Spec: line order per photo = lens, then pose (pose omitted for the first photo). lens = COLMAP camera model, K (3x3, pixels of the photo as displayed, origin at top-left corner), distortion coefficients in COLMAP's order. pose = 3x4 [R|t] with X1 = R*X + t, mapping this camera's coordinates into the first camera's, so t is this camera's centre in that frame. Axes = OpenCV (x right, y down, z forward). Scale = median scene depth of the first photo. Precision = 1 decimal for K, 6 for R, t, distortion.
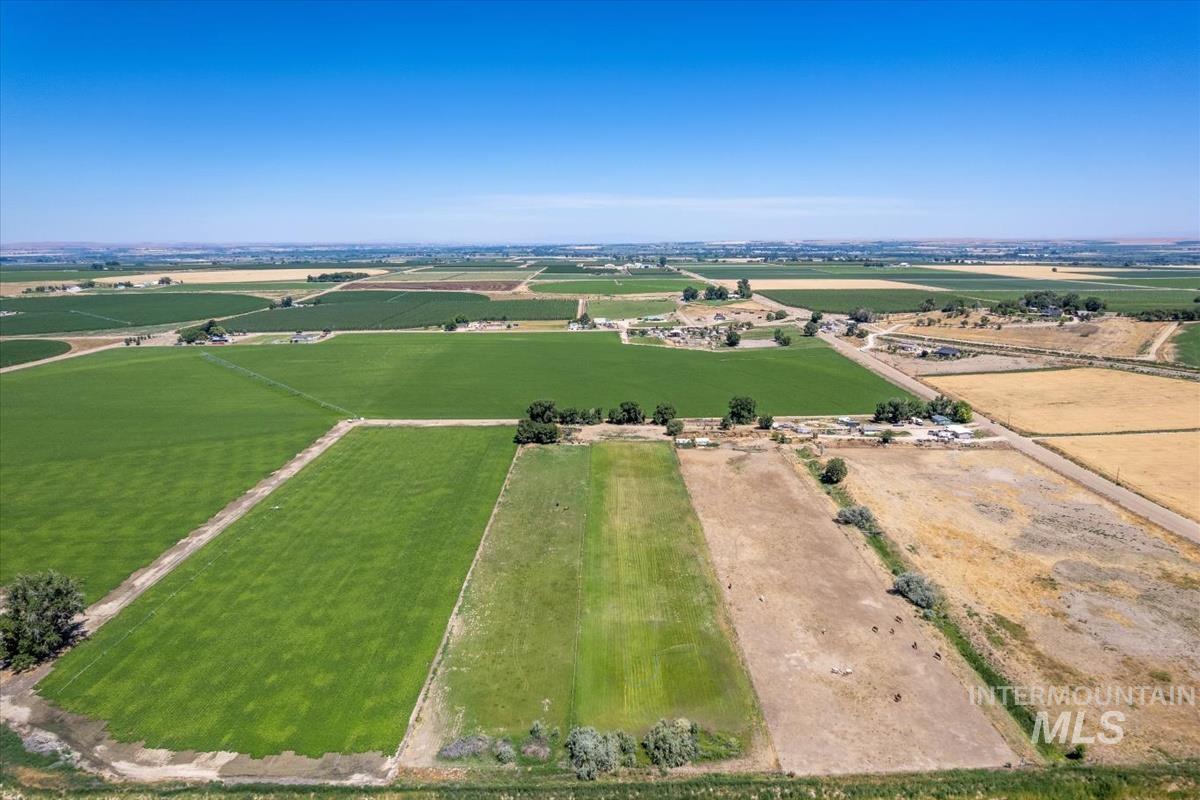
lens RADIAL K [[767.1, 0, 608.6], [0, 767.1, 406.3], [0, 0, 1]] dist [-0.071583, 0.064249]
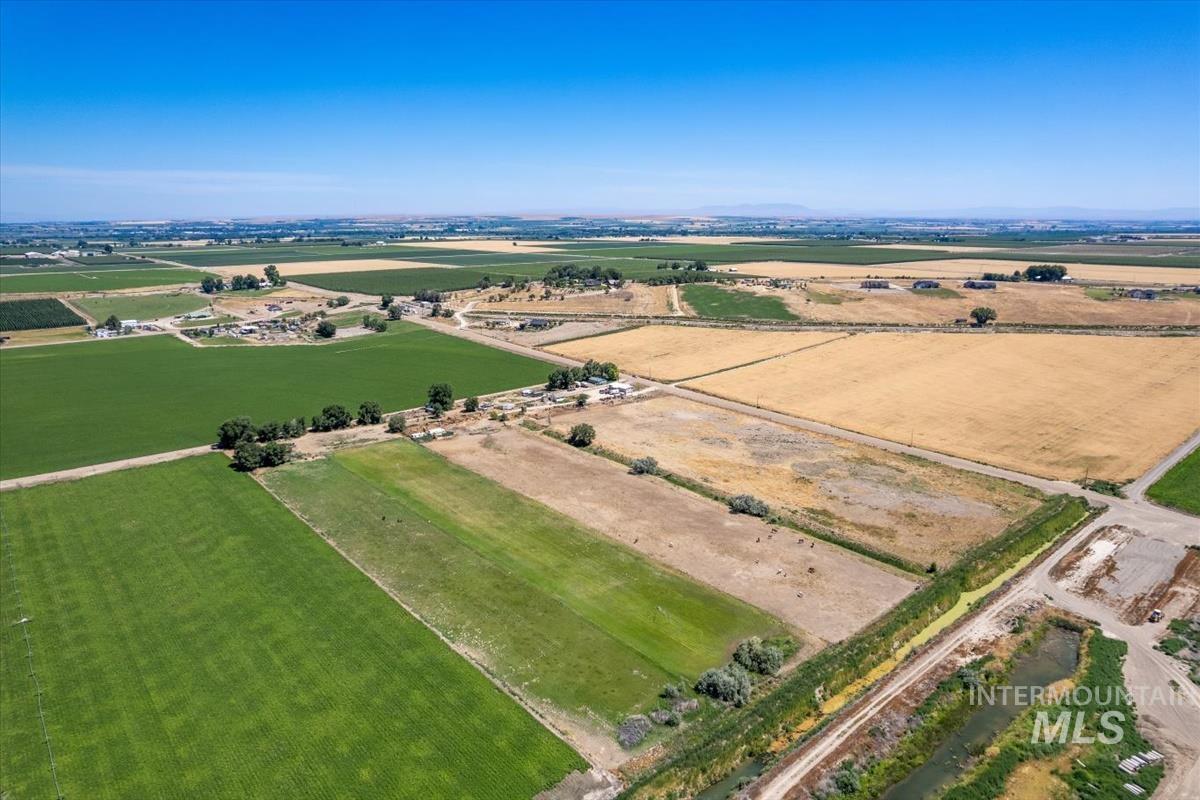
lens RADIAL K [[767.1, 0, 608.6], [0, 767.1, 406.3], [0, 0, 1]] dist [-0.071583, 0.064249]
pose [[0.760998, -0.152627, 0.630545, -0.318853], [0.134347, 0.987939, 0.076994, -0.033238], [-0.634691, 0.026120, 0.772324, 0.074184]]
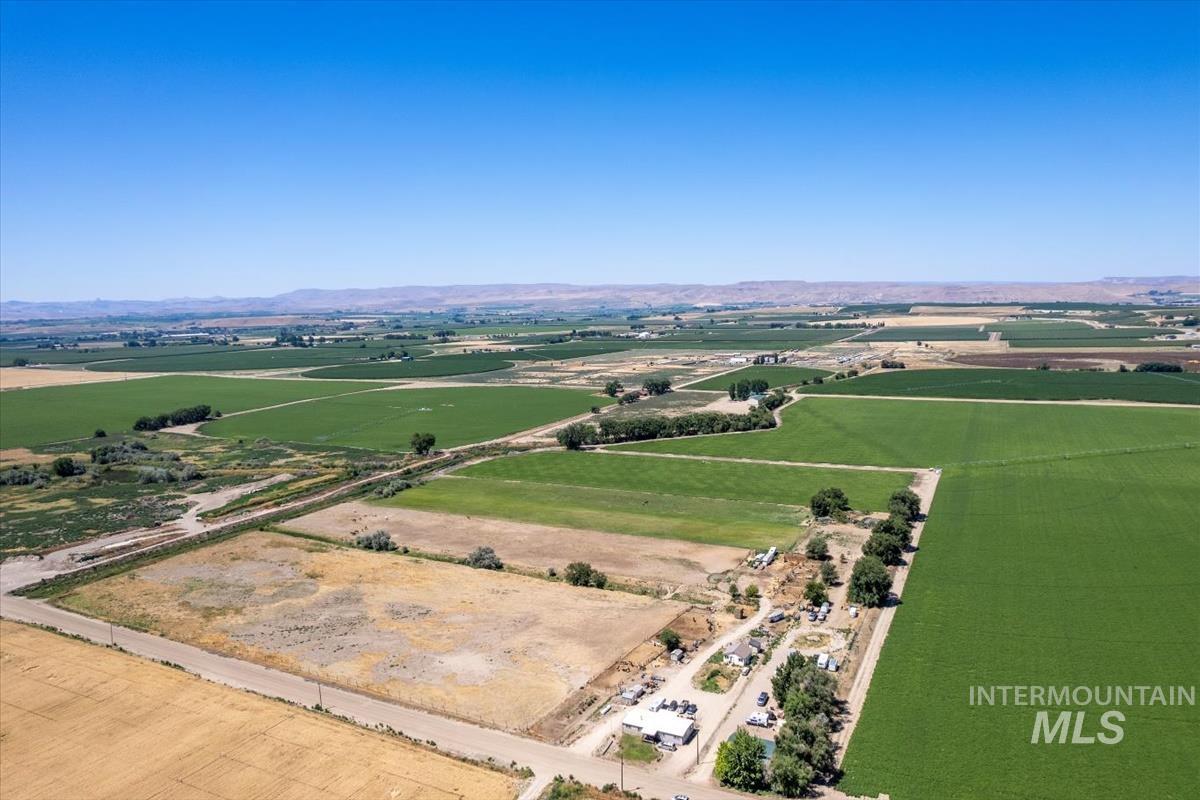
lens RADIAL K [[802.5, 0, 607.7], [0, 802.5, 398.0], [0, 0, 1]] dist [-0.058205, 0.037220]
pose [[-0.457475, 0.126811, -0.880134, 0.873324], [-0.163093, 0.961023, 0.223238, -0.264141], [0.874138, 0.245670, -0.418962, 1.112584]]
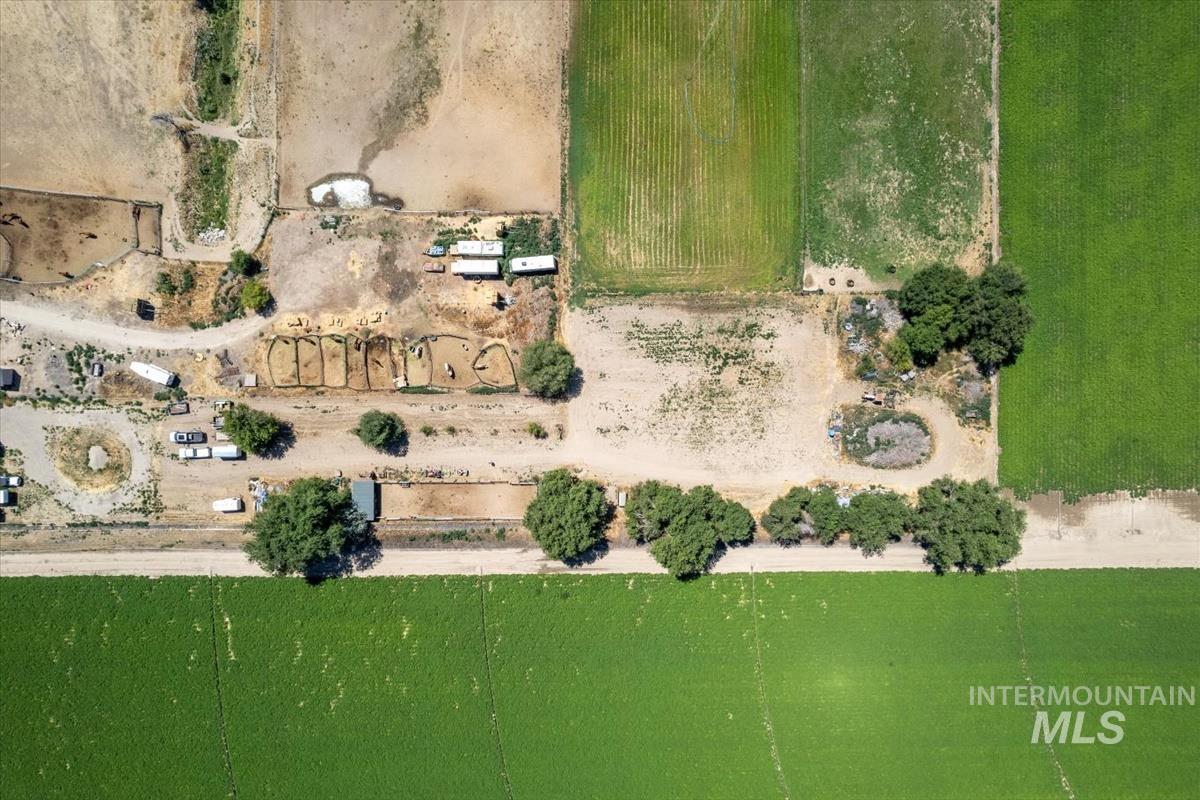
lens RADIAL K [[767.1, 0, 608.6], [0, 767.1, 406.3], [0, 0, 1]] dist [-0.071583, 0.064249]
pose [[-0.999880, -0.012851, -0.008636, 0.062784], [-0.005502, -0.226502, 0.973995, -0.289354], [-0.014473, 0.973926, 0.226404, 0.940120]]
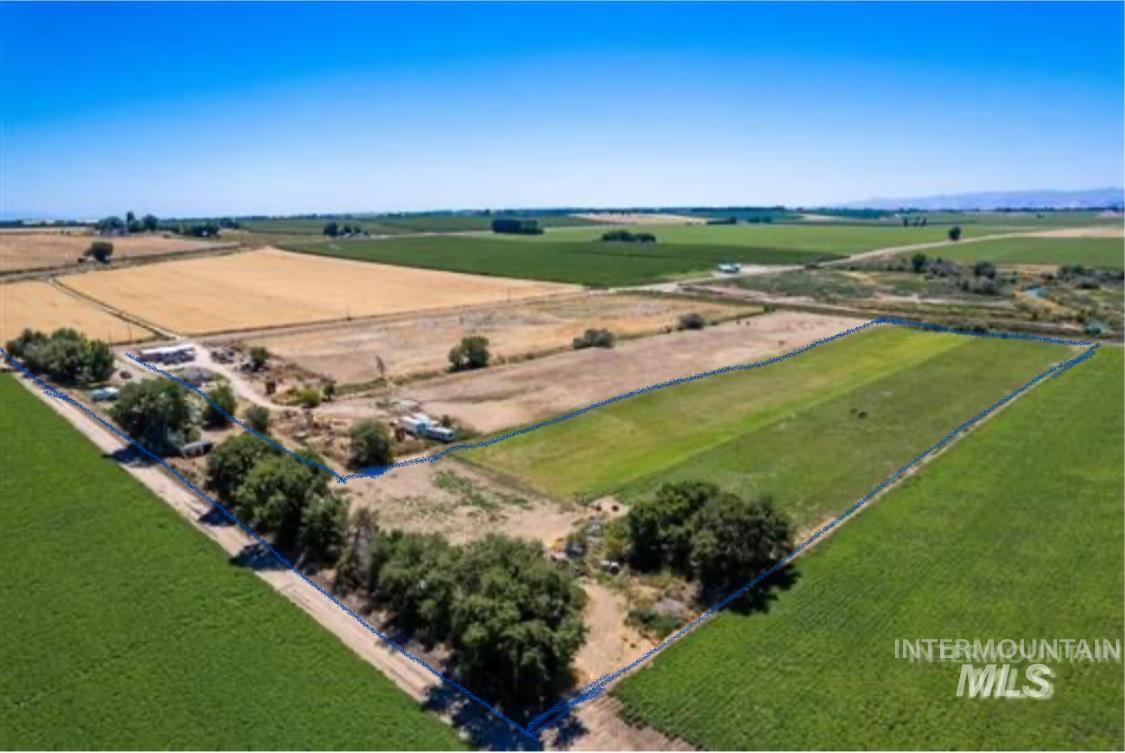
lens RADIAL K [[719.2, 0, 570.6], [0, 719.2, 382.4], [0, 0, 1]] dist [-0.071583, 0.064249]
pose [[-0.709804, -0.151095, 0.688003, -0.218453], [0.165753, 0.913470, 0.371617, -0.113234], [-0.684619, 0.377814, -0.623340, 1.137285]]
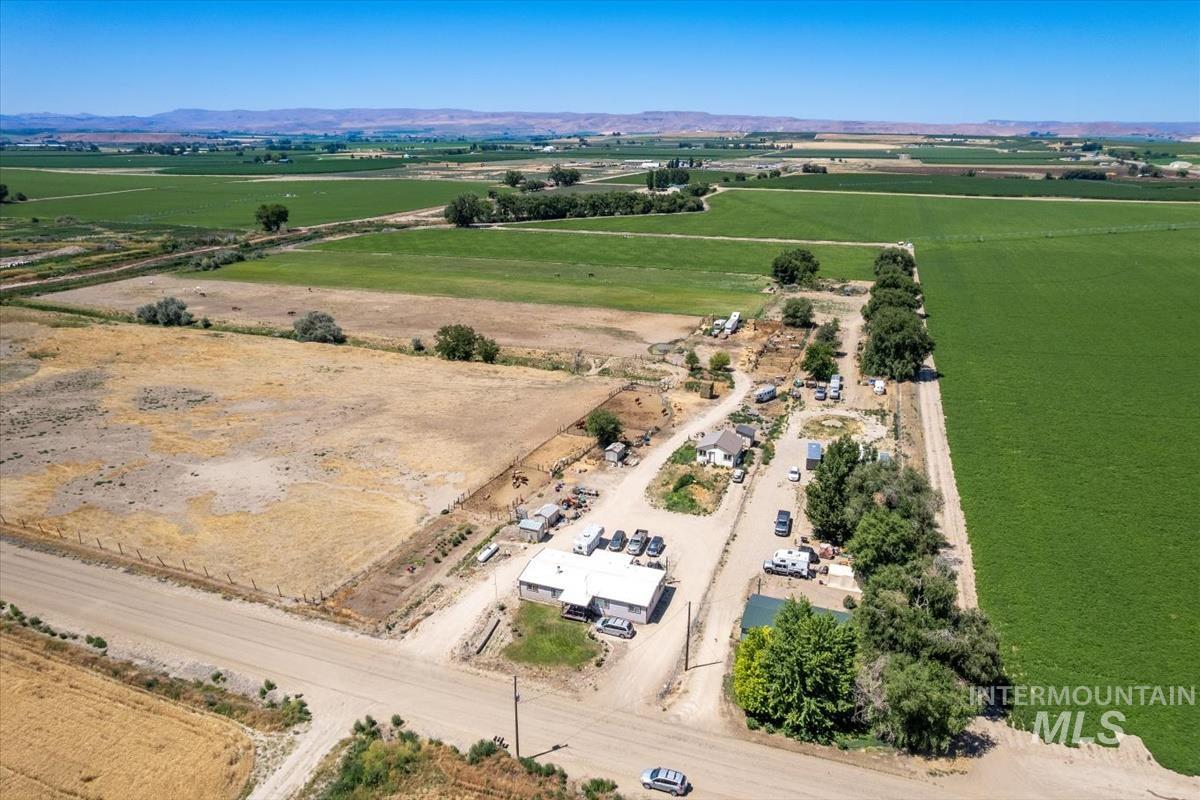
lens RADIAL K [[767.1, 0, 608.6], [0, 767.1, 406.3], [0, 0, 1]] dist [-0.071583, 0.064249]
pose [[-0.348299, 0.325532, -0.879043, 0.638015], [-0.201814, 0.889730, 0.409453, -0.109363], [0.915401, 0.320015, -0.244196, 1.027797]]
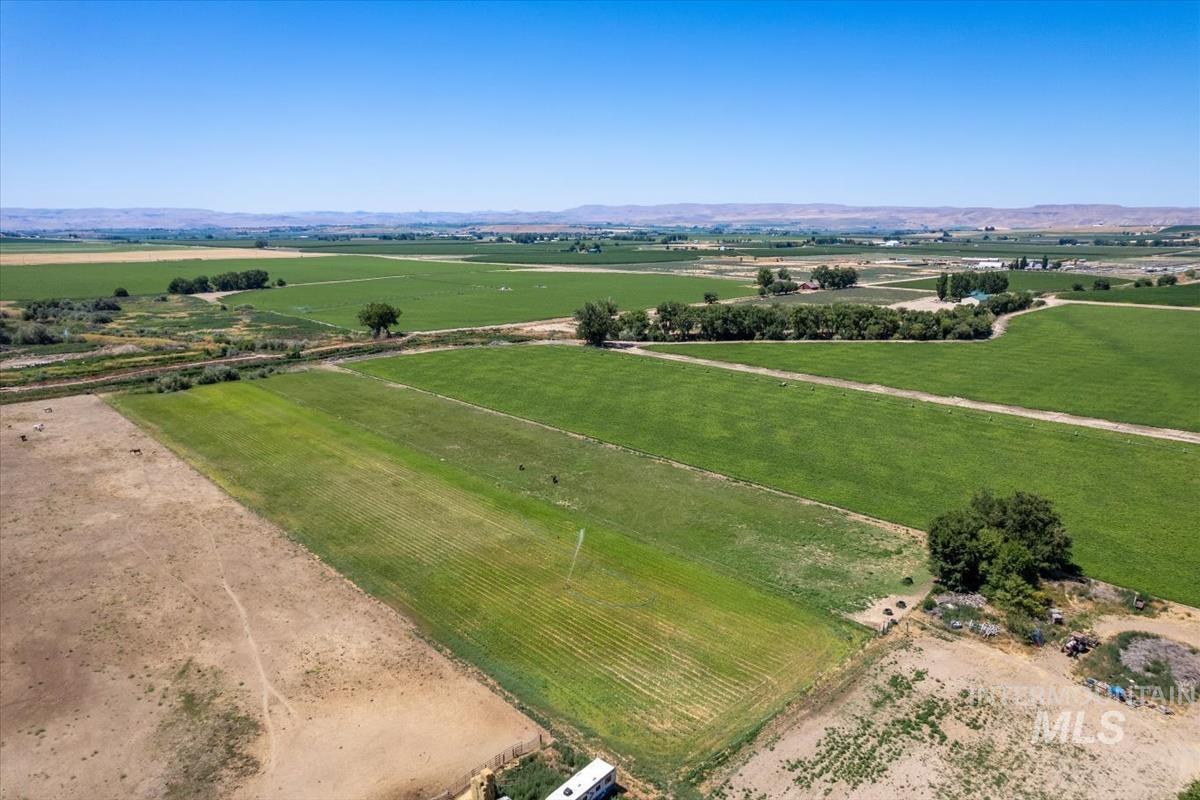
lens RADIAL K [[767.1, 0, 608.6], [0, 767.1, 406.3], [0, 0, 1]] dist [-0.071583, 0.064249]
pose [[-0.730235, 0.167154, -0.662432, 0.184297], [-0.139012, 0.912971, 0.383615, -0.098552], [0.668904, 0.372215, -0.643447, 1.034904]]
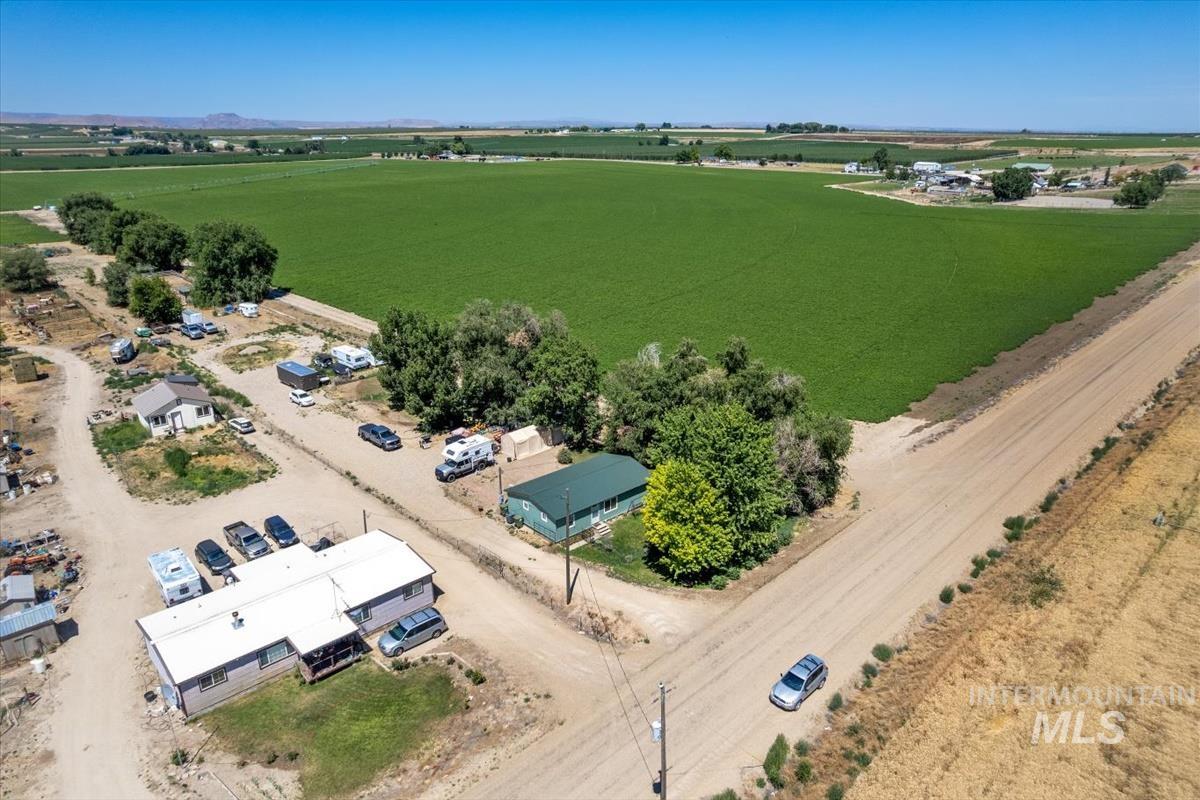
lens RADIAL K [[767.1, 0, 608.6], [0, 767.1, 406.3], [0, 0, 1]] dist [-0.071583, 0.064249]
pose [[0.688024, 0.257451, -0.678485, 0.563919], [-0.160895, 0.965803, 0.203317, -0.031489], [0.707627, -0.030722, 0.705918, 0.935429]]
